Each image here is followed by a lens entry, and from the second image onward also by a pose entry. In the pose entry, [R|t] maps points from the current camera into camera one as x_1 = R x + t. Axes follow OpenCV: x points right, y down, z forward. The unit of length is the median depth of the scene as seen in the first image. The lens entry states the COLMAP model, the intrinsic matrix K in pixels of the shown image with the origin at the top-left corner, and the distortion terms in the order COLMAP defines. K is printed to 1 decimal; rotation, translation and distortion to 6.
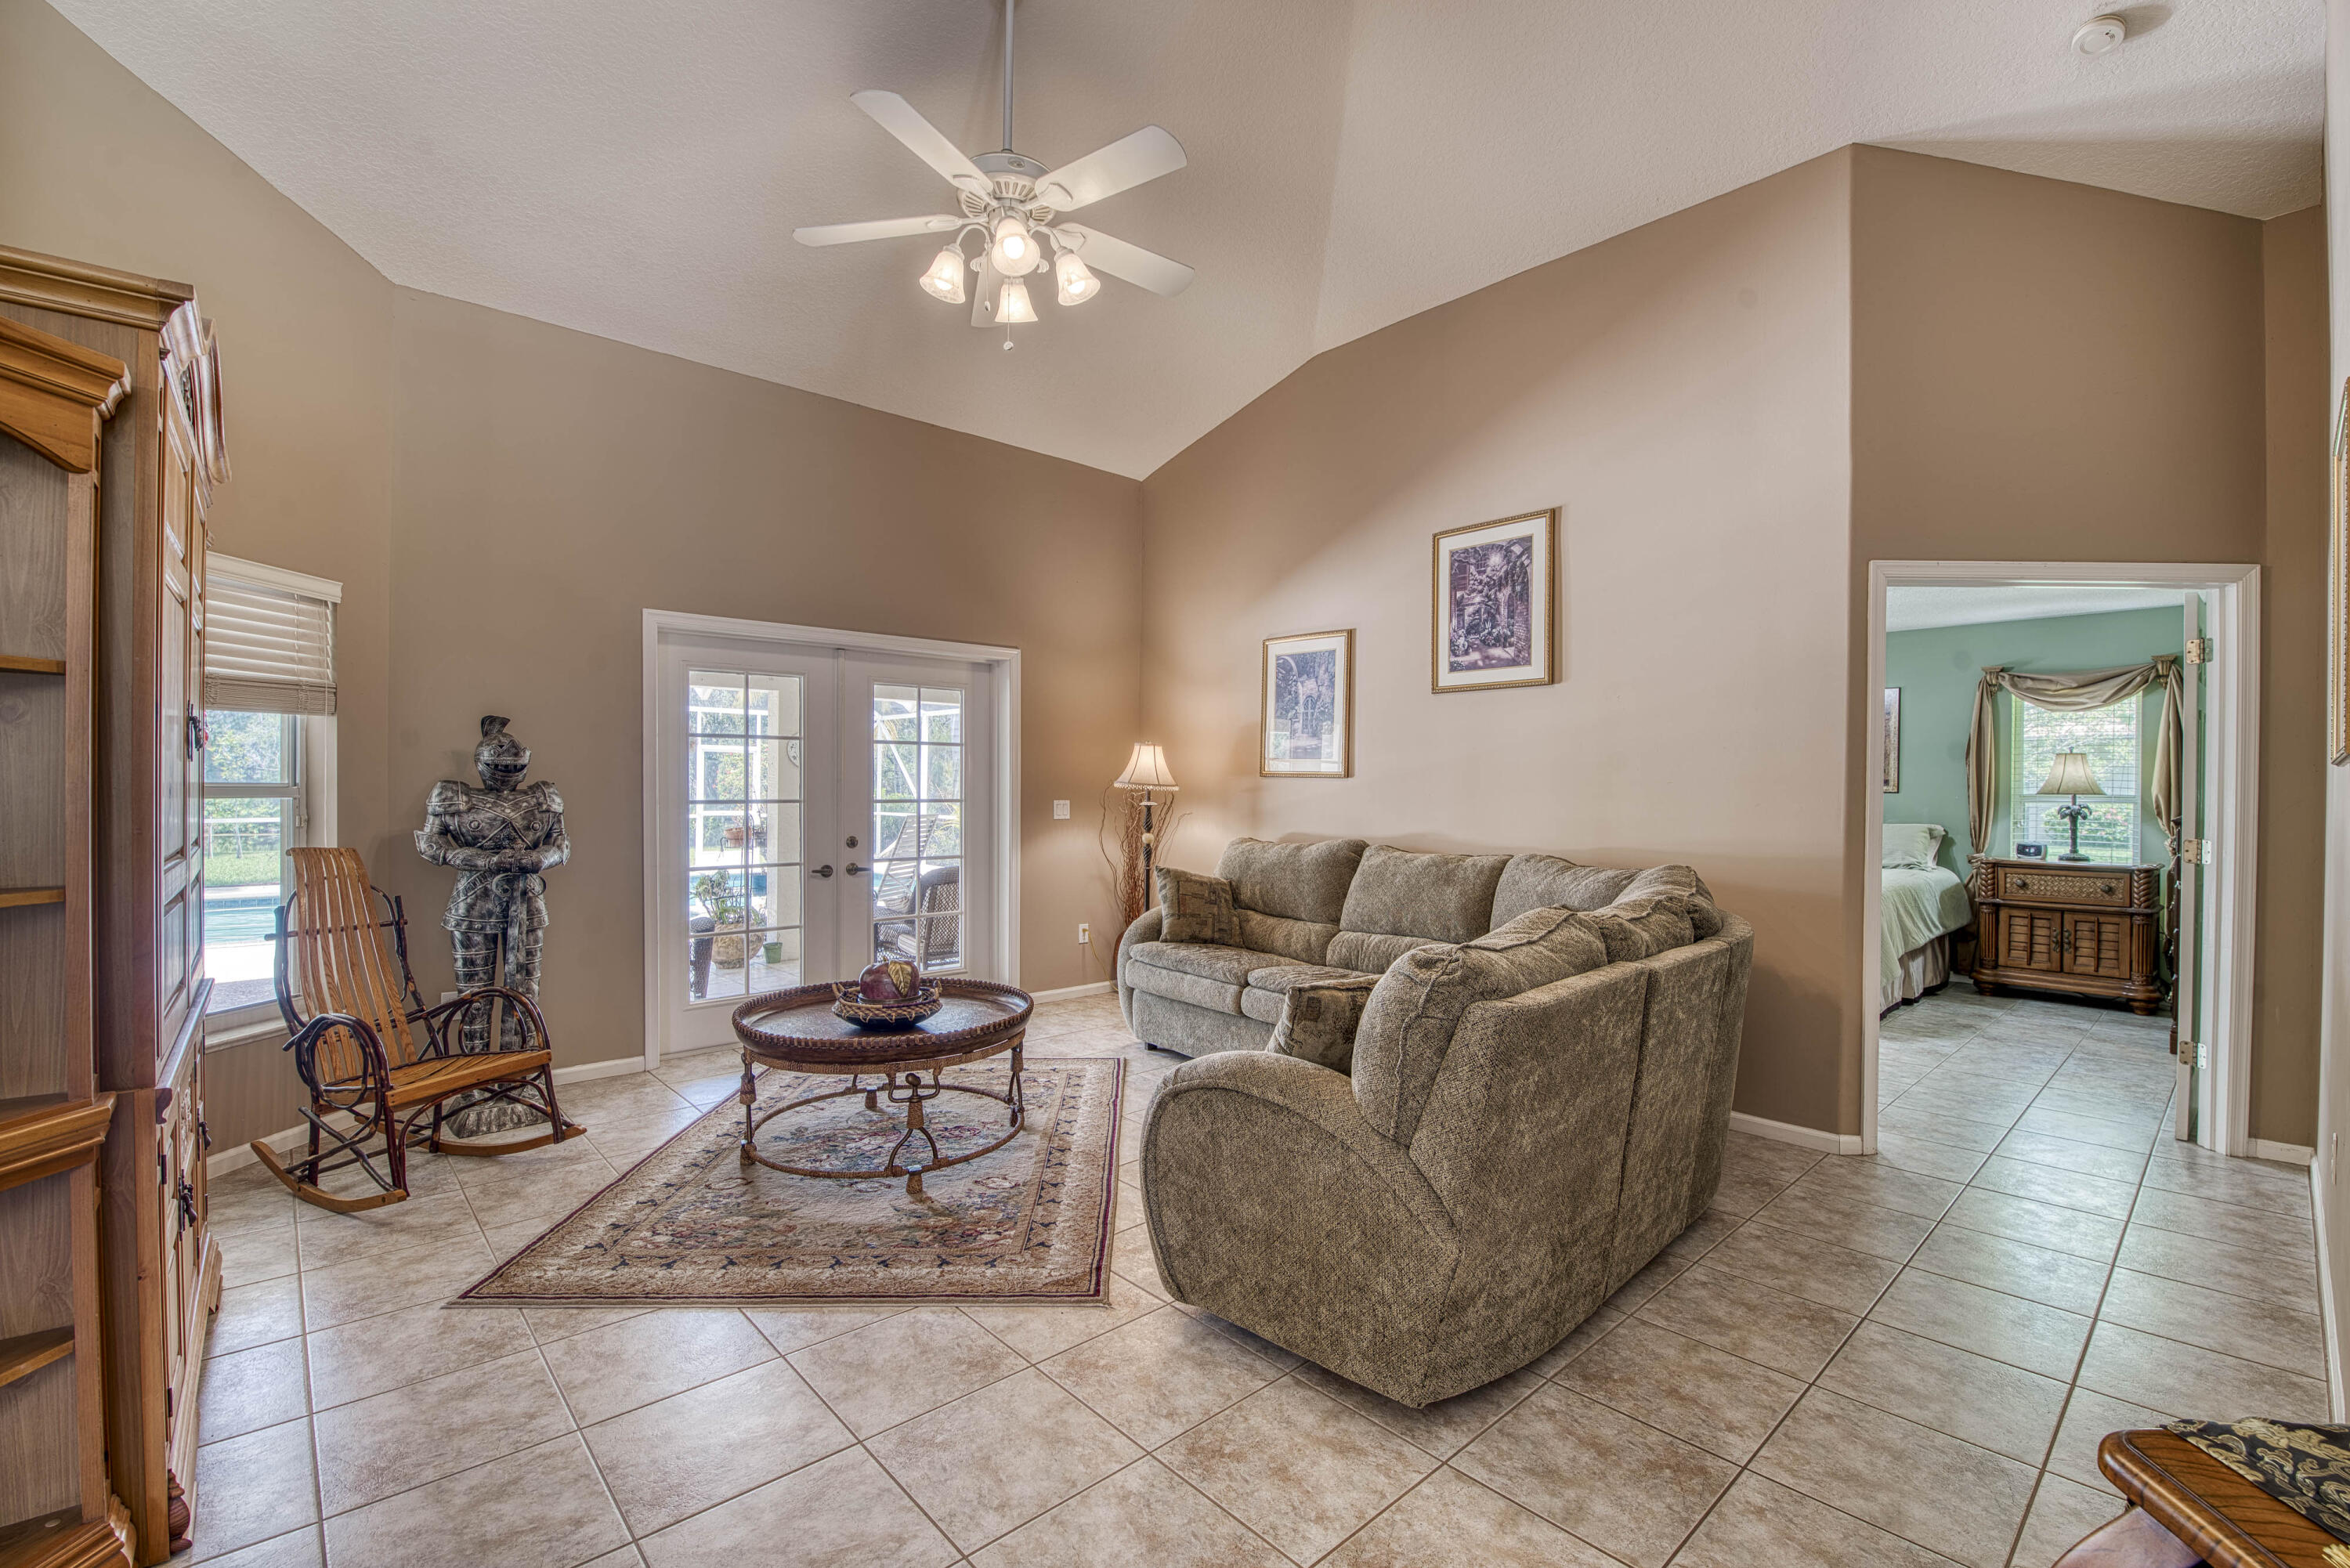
lens RADIAL K [[1012.6, 0, 1190.8], [0, 1012.6, 790.4], [0, 0, 1]] dist [-0.013037, -0.005241]
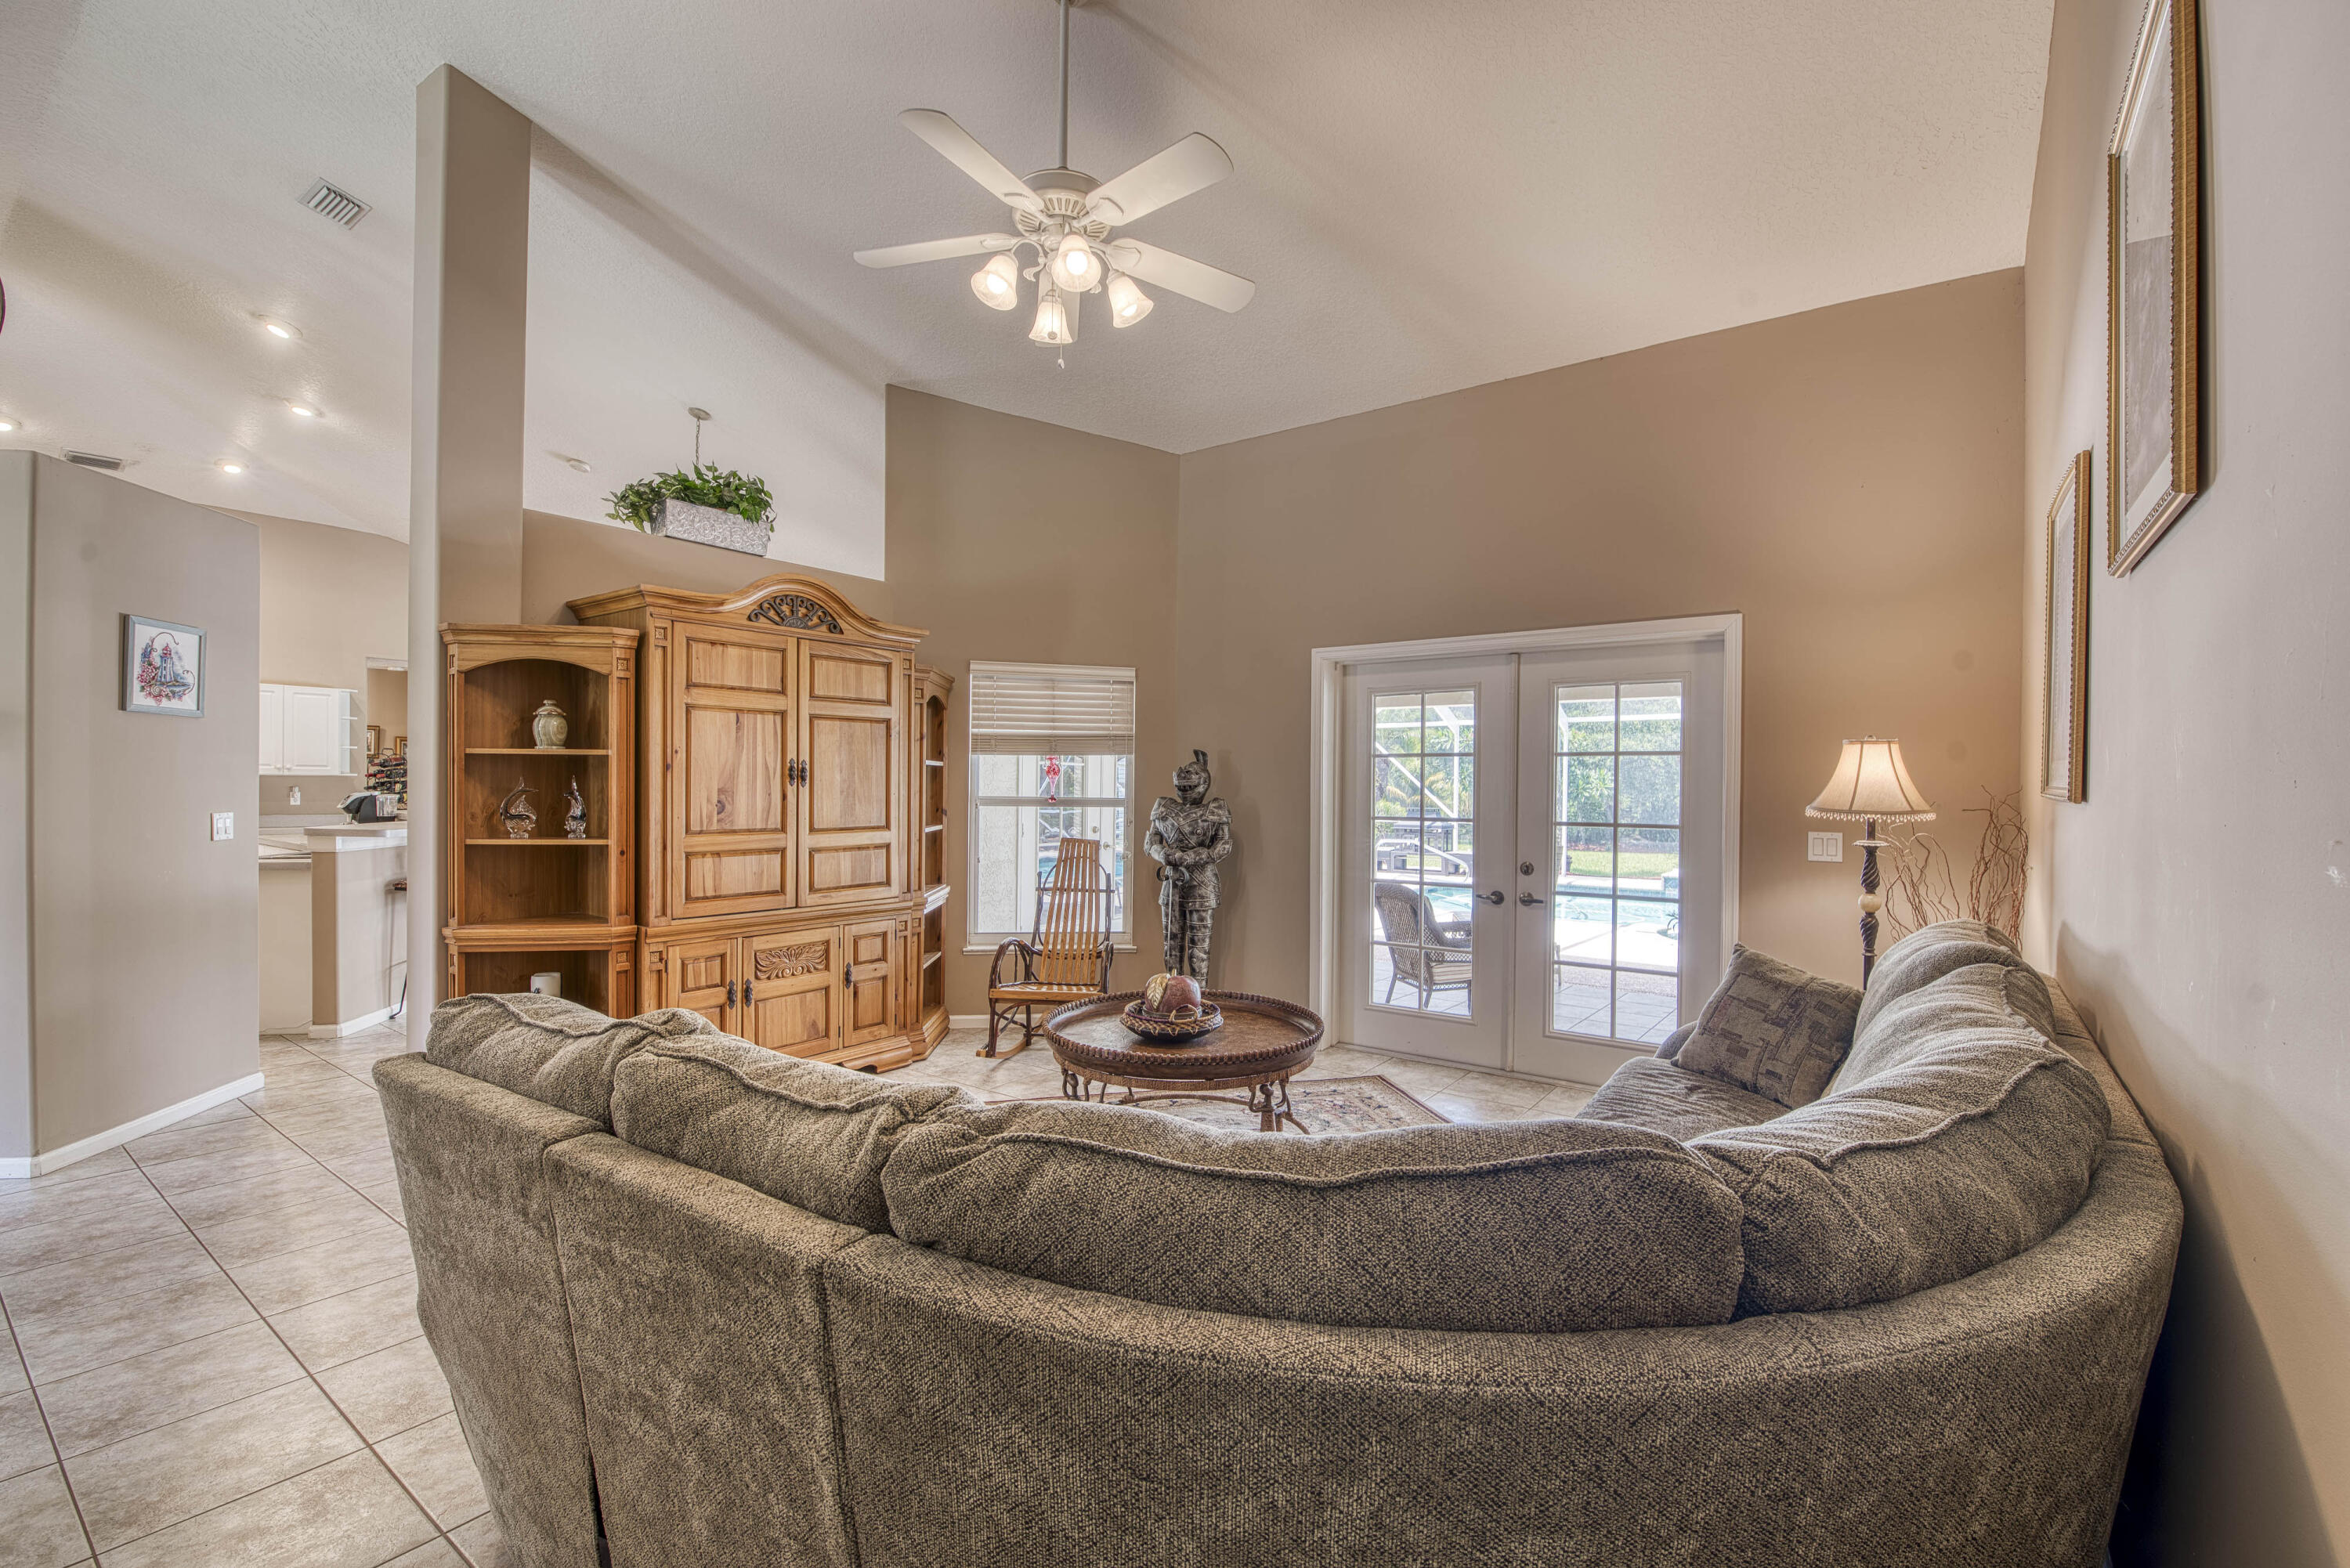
lens RADIAL K [[1012.6, 0, 1188.6], [0, 1012.6, 789.4], [0, 0, 1]] dist [-0.013037, -0.005241]
pose [[0.197600, -0.001615, -0.980281, 0.584242], [-0.012981, 0.999907, -0.004264, -0.013492], [0.980197, 0.013567, 0.197561, 0.657431]]
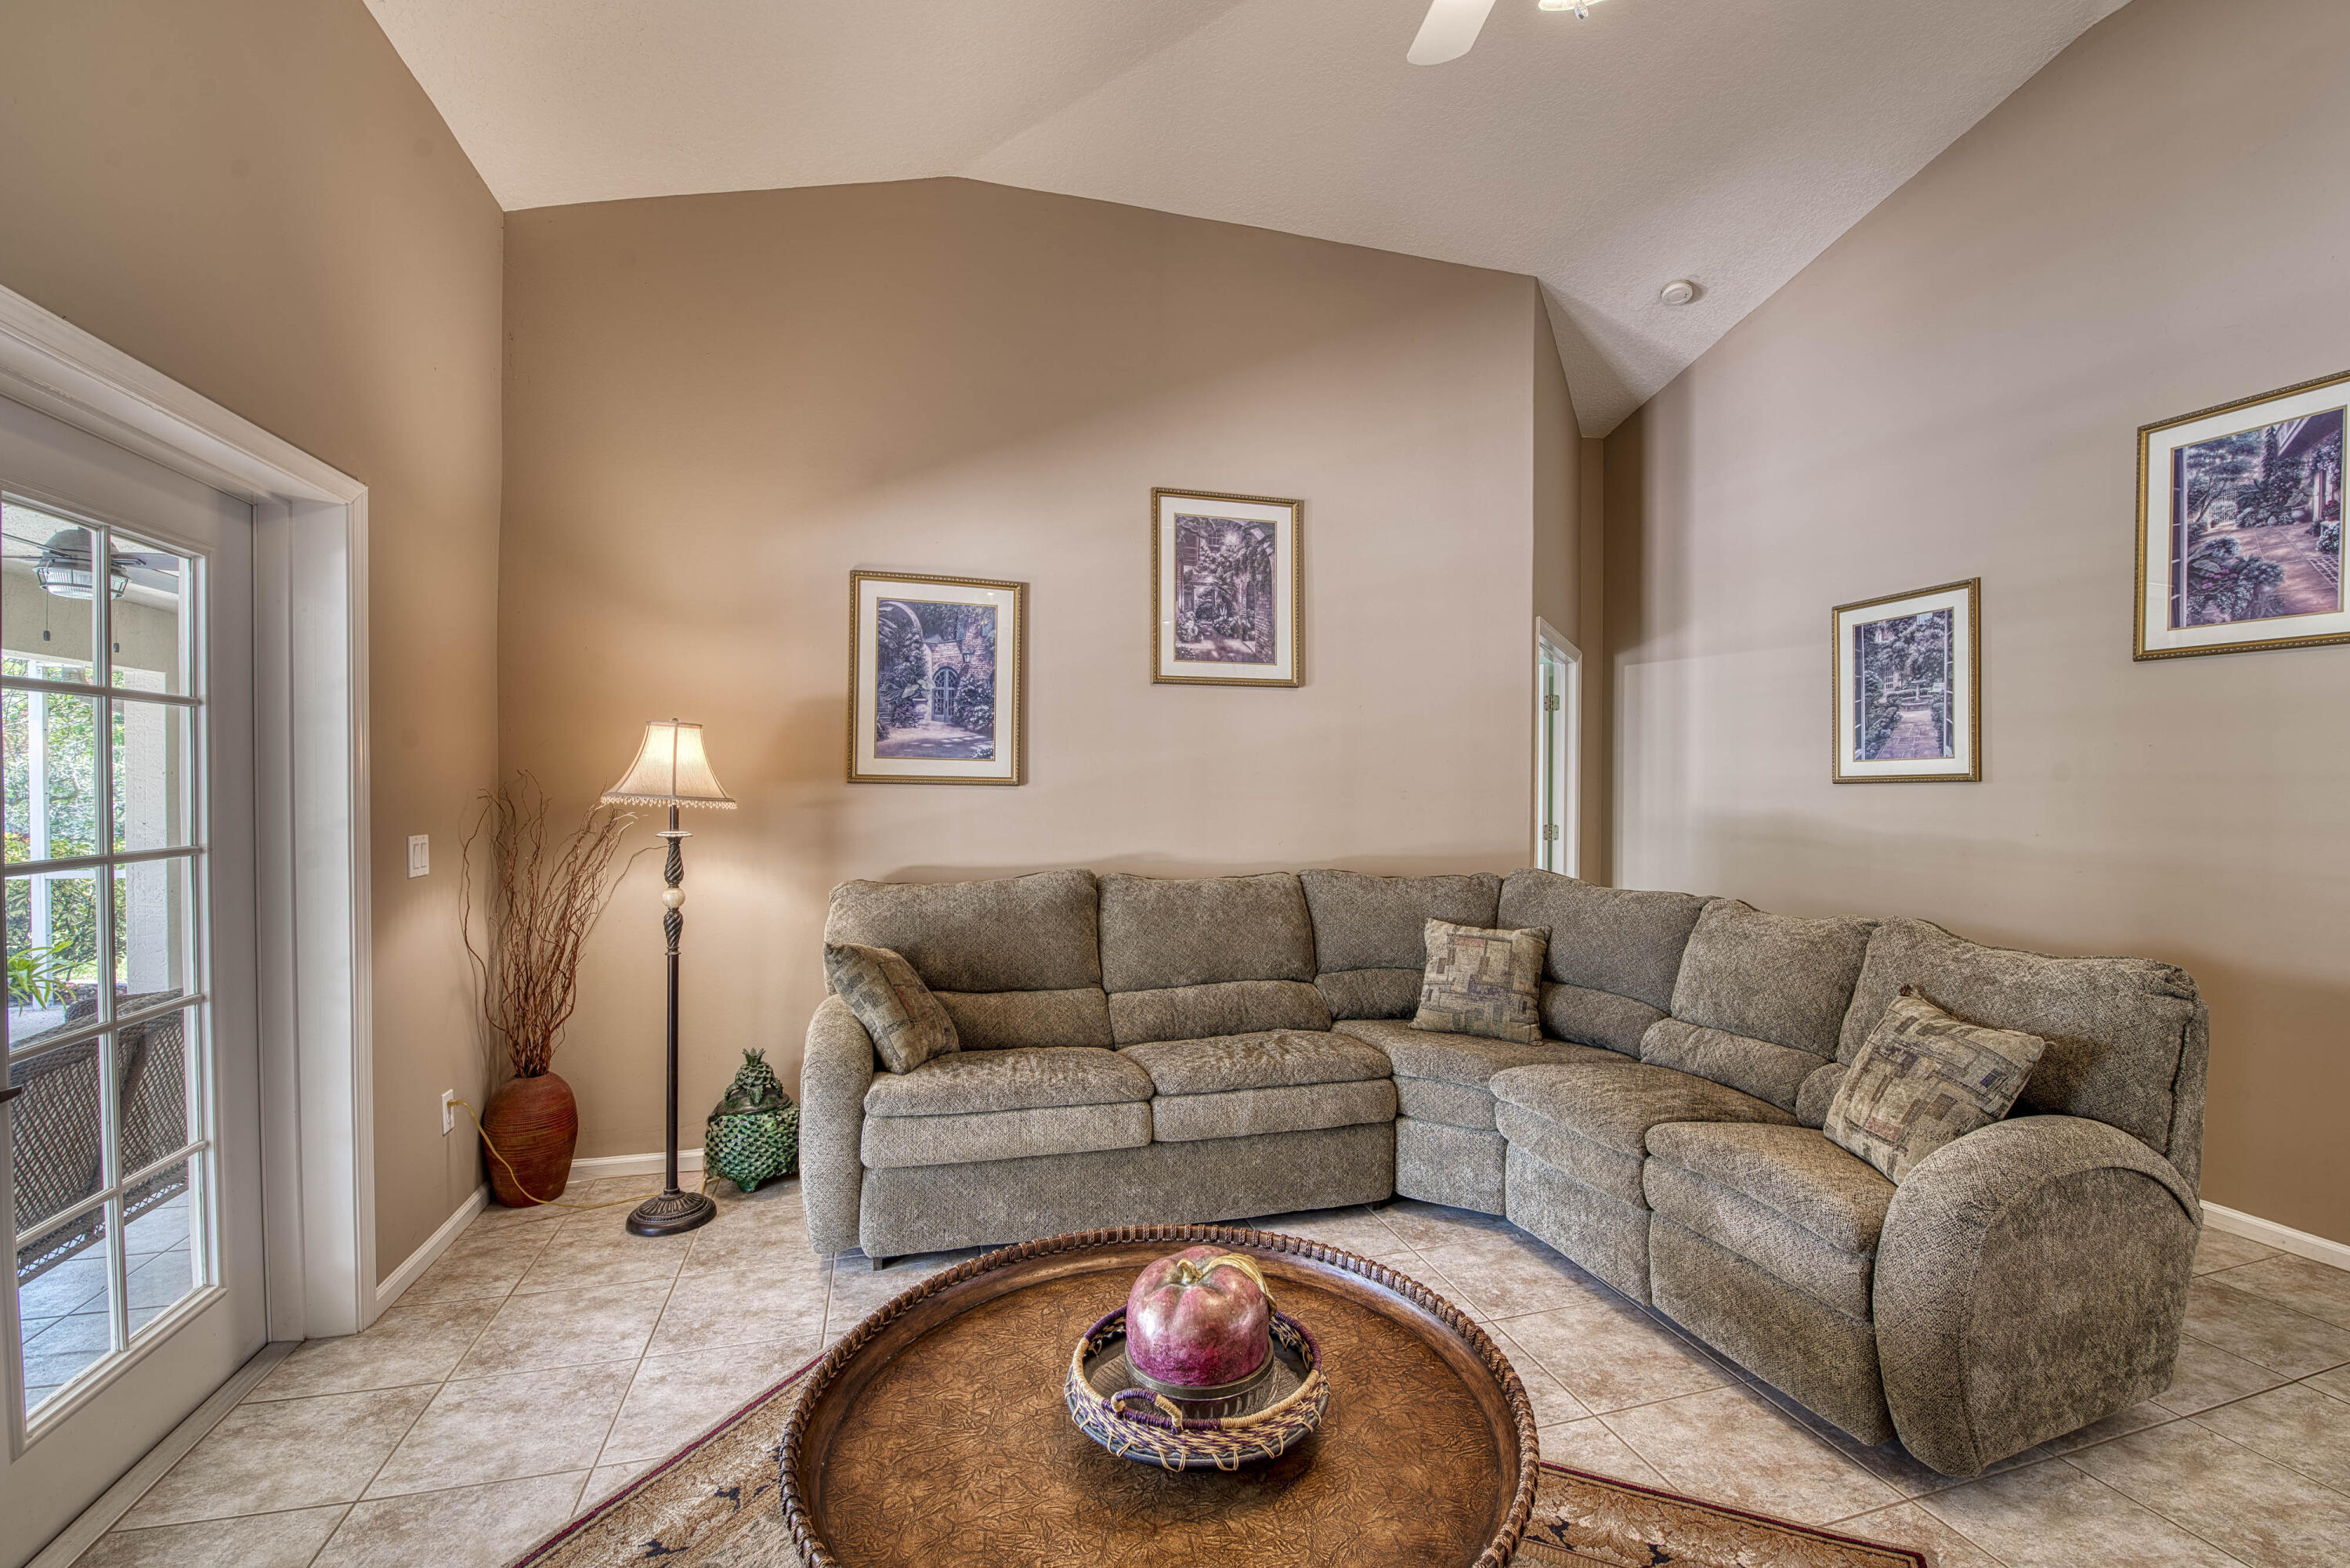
lens RADIAL K [[1012.6, 0, 1199.7], [0, 1012.6, 793.1], [0, 0, 1]] dist [-0.013037, -0.005241]
pose [[0.435858, -0.012047, 0.899935, -0.530189], [0.005087, 0.999927, 0.010922, -0.017263], [-0.900001, -0.000183, 0.435888, 0.669661]]
